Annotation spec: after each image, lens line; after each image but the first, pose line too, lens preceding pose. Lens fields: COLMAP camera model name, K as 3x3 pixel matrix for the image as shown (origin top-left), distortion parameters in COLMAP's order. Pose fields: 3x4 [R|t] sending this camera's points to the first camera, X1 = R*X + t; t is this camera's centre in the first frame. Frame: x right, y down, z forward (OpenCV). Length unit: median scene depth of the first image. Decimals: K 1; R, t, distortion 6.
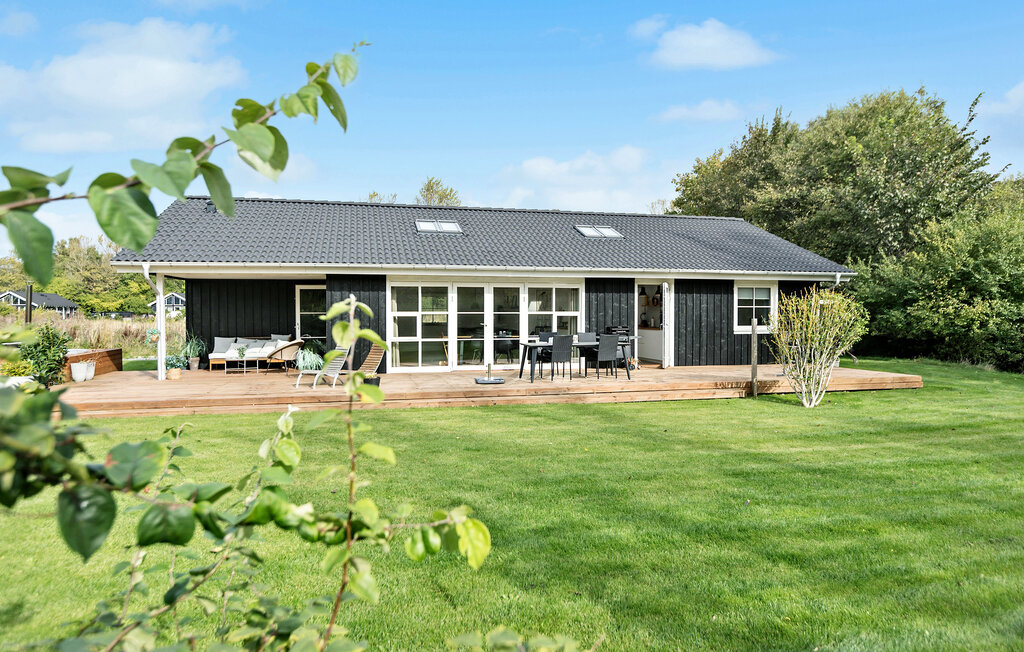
lens RADIAL K [[641.7, 0, 518.1], [0, 641.7, 327.0], [0, 0, 1]] dist [-0.007128, -0.001078]
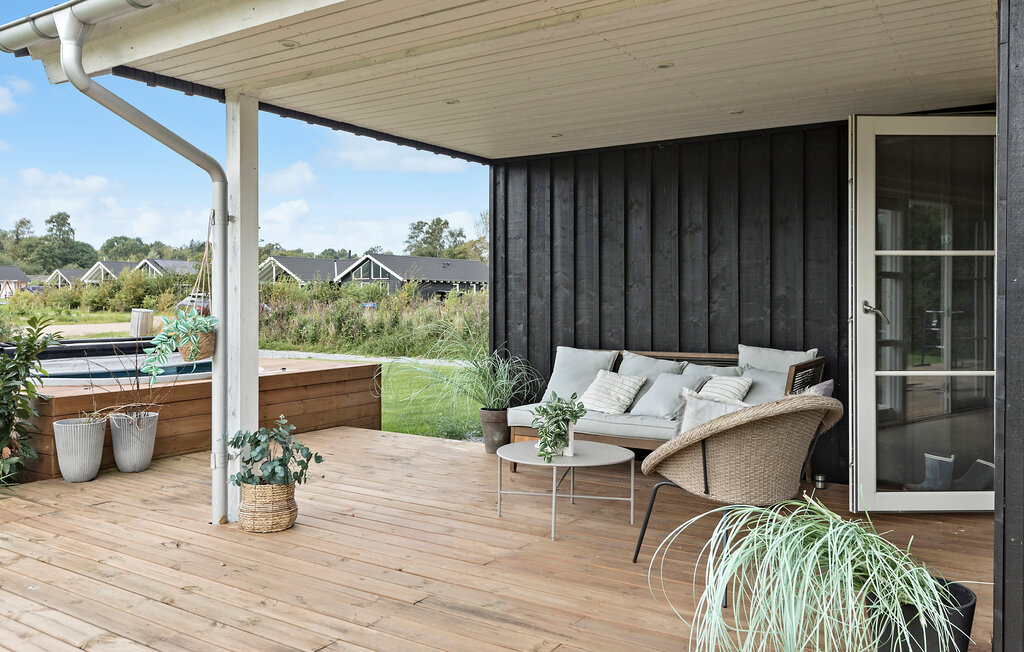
lens RADIAL K [[775.0, 0, 511.7], [0, 775.0, 320.8], [0, 0, 1]] dist [-0.011395, -0.004743]
pose [[0.678225, 0.023117, -0.734490, -0.228101], [-0.021058, 0.999706, 0.012019, -0.000089], [0.734552, 0.007316, 0.678513, 0.747218]]
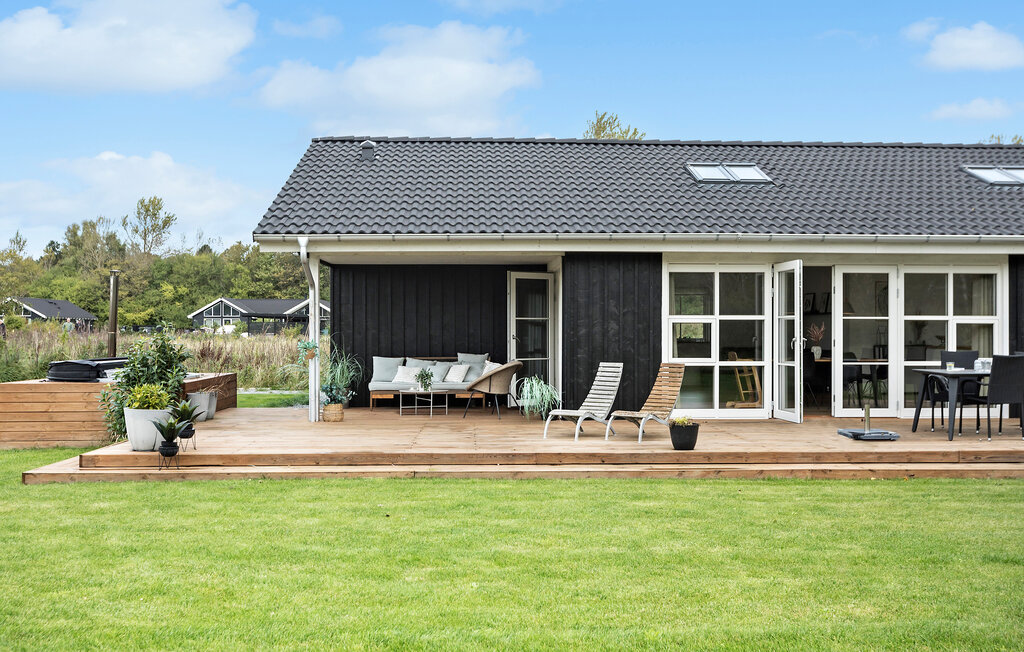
lens RADIAL K [[1022.6, 0, 483.9], [0, 1022.6, 322.7], [0, 0, 1]] dist [-0.036162, 0.000000]
pose [[0.975347, 0.000351, -0.220674, -0.147176], [-0.006966, 0.999549, -0.029198, 0.011116], [0.220565, 0.030016, 0.974910, 0.044084]]
